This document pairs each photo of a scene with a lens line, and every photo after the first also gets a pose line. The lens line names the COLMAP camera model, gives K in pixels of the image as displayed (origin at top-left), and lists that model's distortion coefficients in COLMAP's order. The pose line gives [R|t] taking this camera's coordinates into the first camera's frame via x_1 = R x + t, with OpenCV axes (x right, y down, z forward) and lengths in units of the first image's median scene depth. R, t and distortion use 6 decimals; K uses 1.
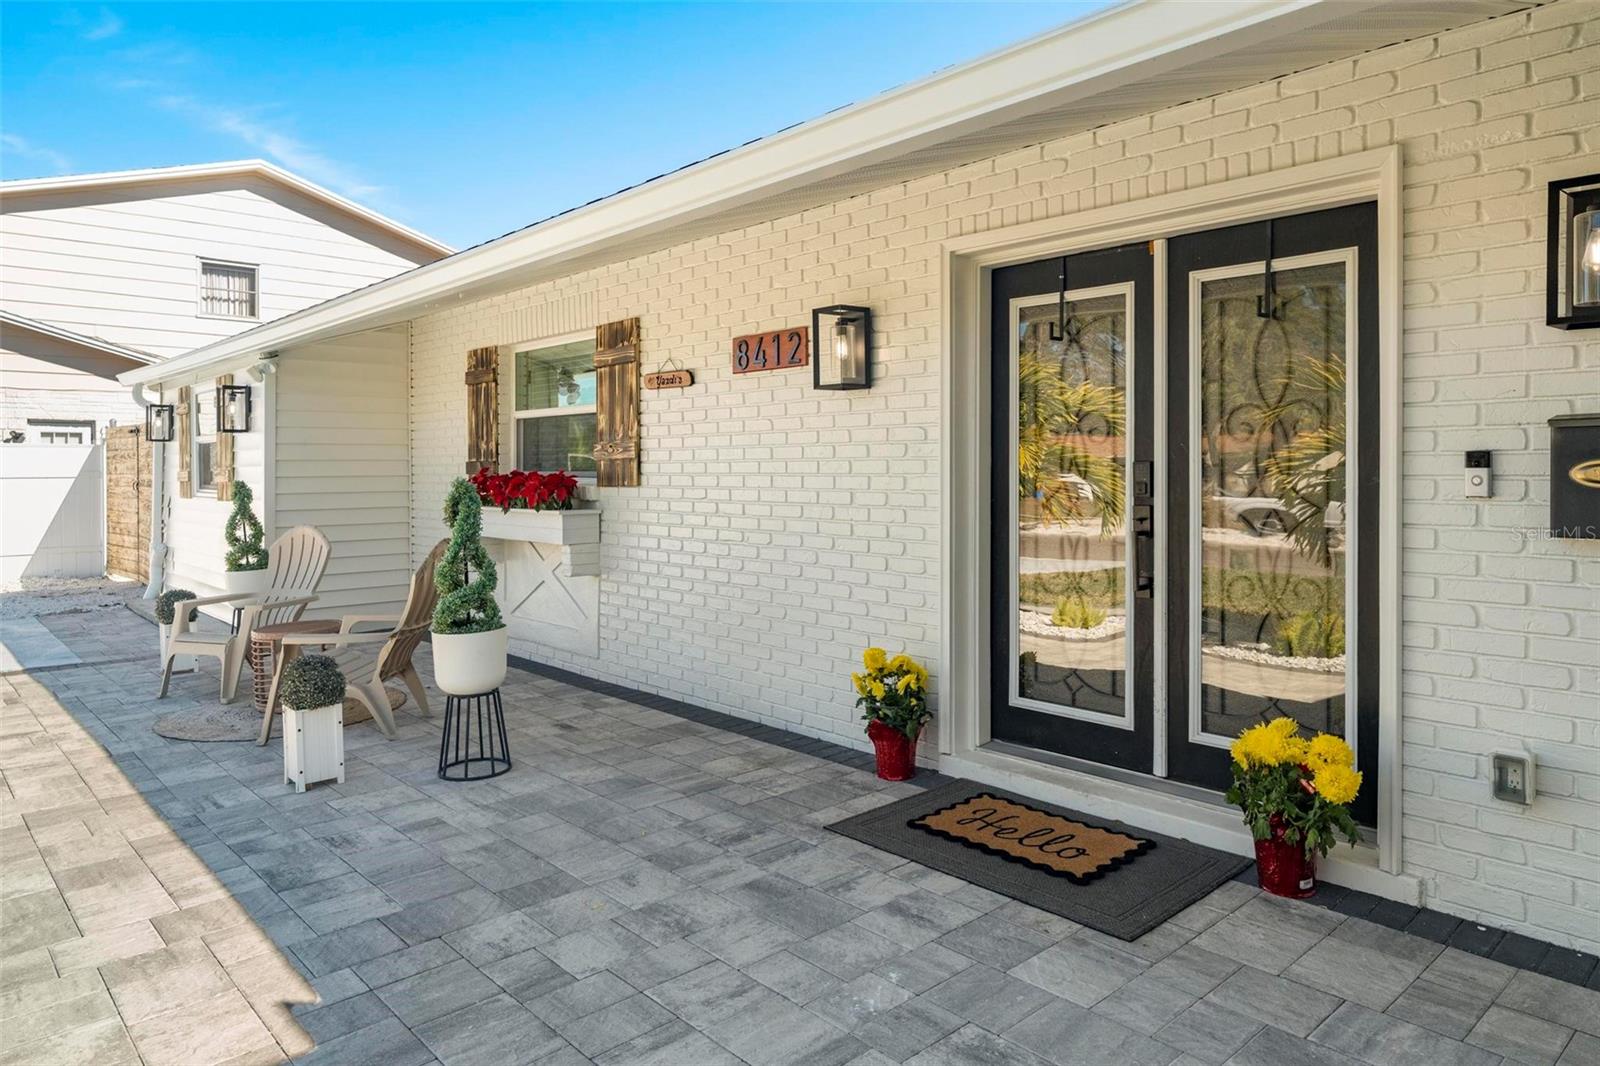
lens RADIAL K [[1036.4, 0, 800.0], [0, 1036.4, 533.0], [0, 0, 1]] dist [-0.000411, -0.000242]
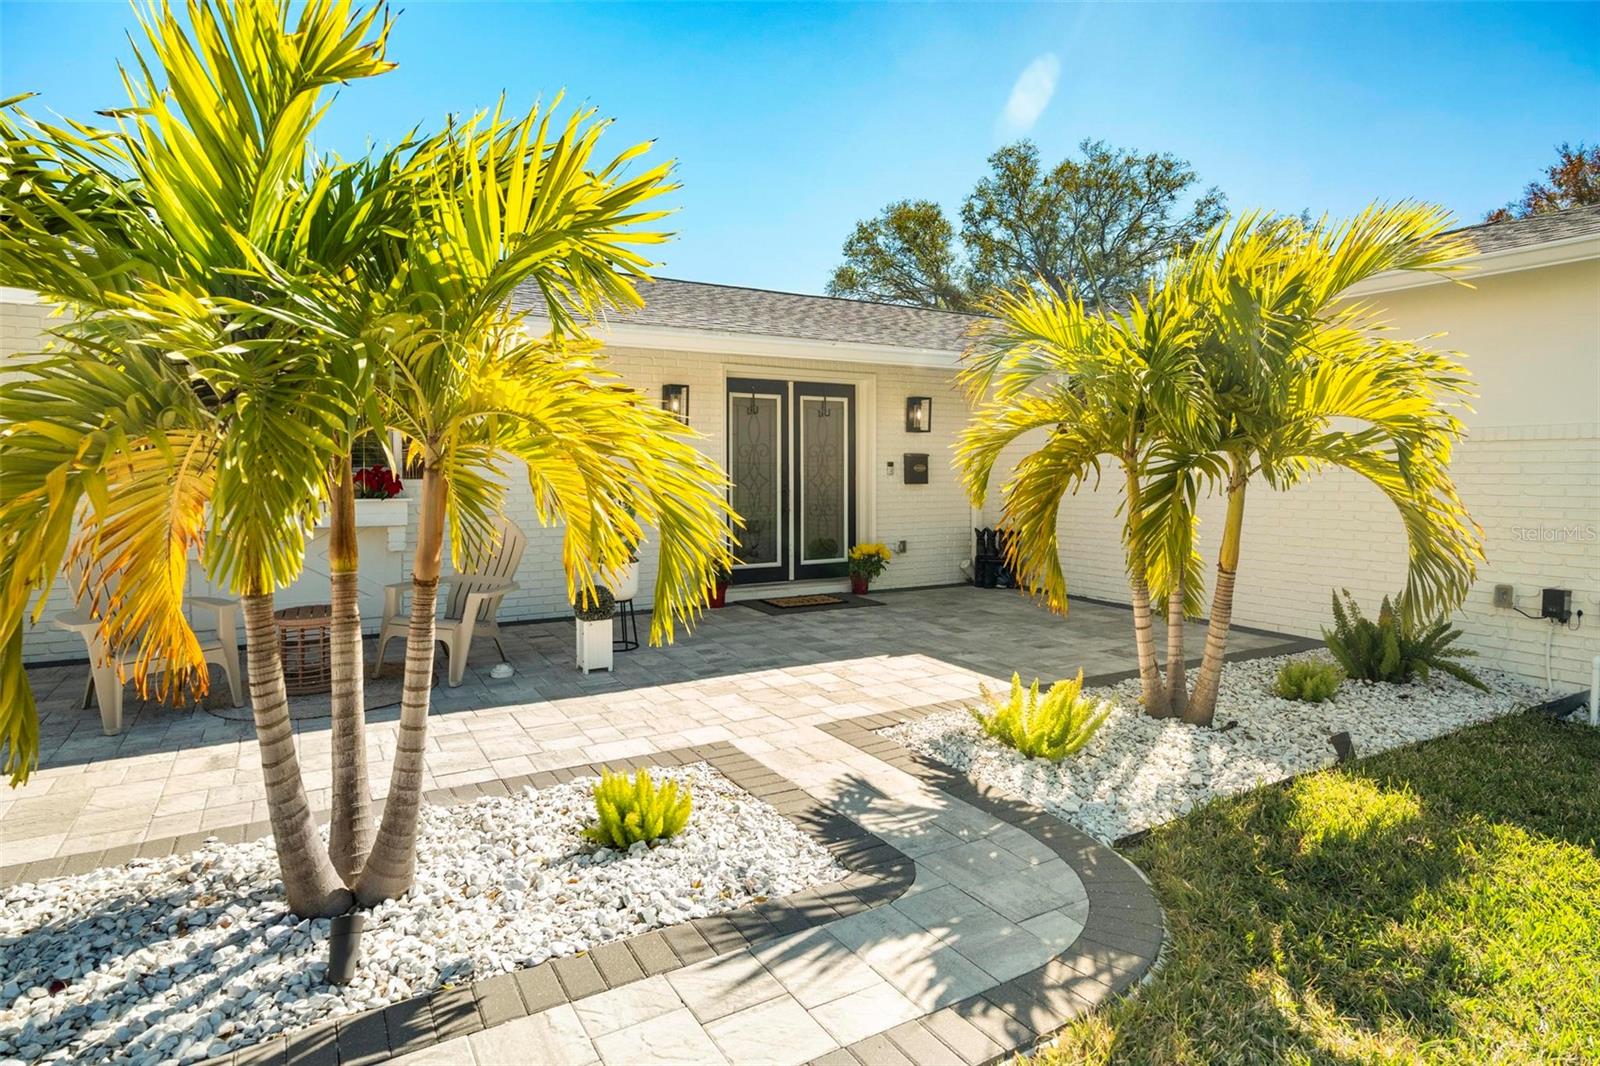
lens RADIAL K [[885.5, 0, 800.0], [0, 885.5, 533.0], [0, 0, 1]] dist [0.001214, 0.000170]
pose [[0.197944, -0.076598, 0.977216, -1.956351], [0.053165, 0.996314, 0.067326, -0.043507], [-0.978770, 0.038627, 0.201287, 0.529783]]
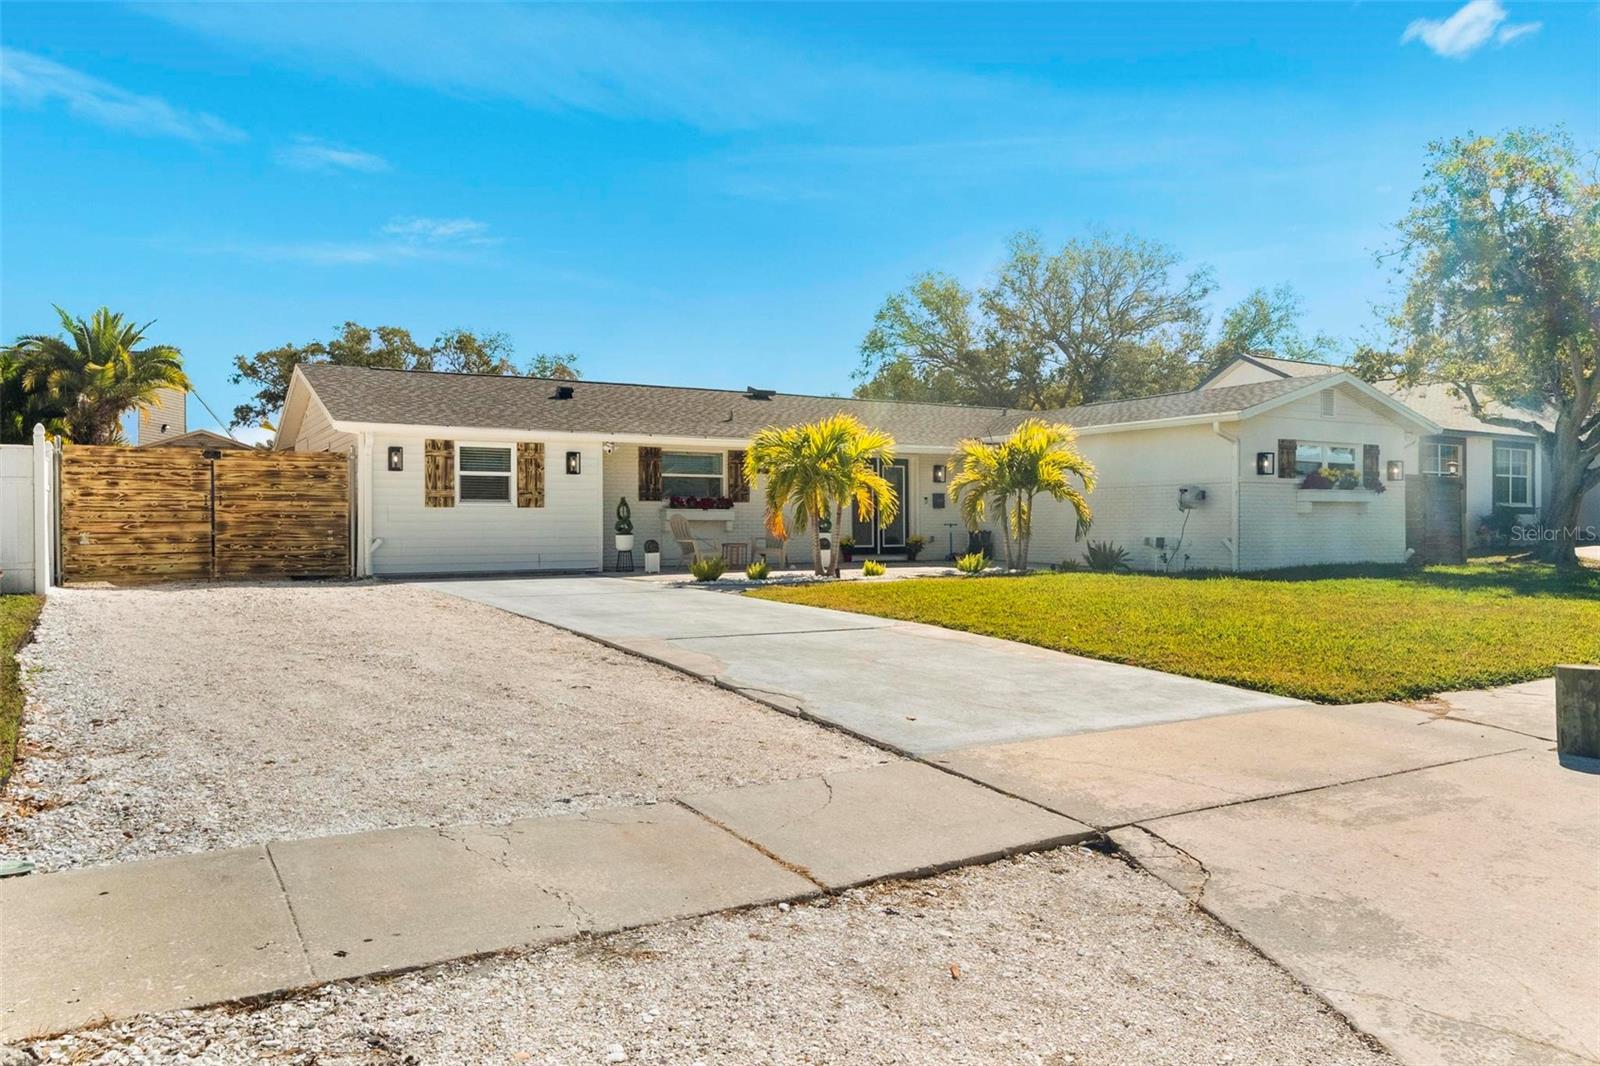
lens RADIAL K [[1148.2, 0, 800.0], [0, 1148.2, 533.0], [0, 0, 1]] dist [-0.001447, -0.000185]
pose [[0.192447, -0.013975, 0.981208, -6.243151], [0.054340, 0.998516, 0.003564, 0.086762], [-0.979802, 0.052633, 0.192921, 0.208802]]
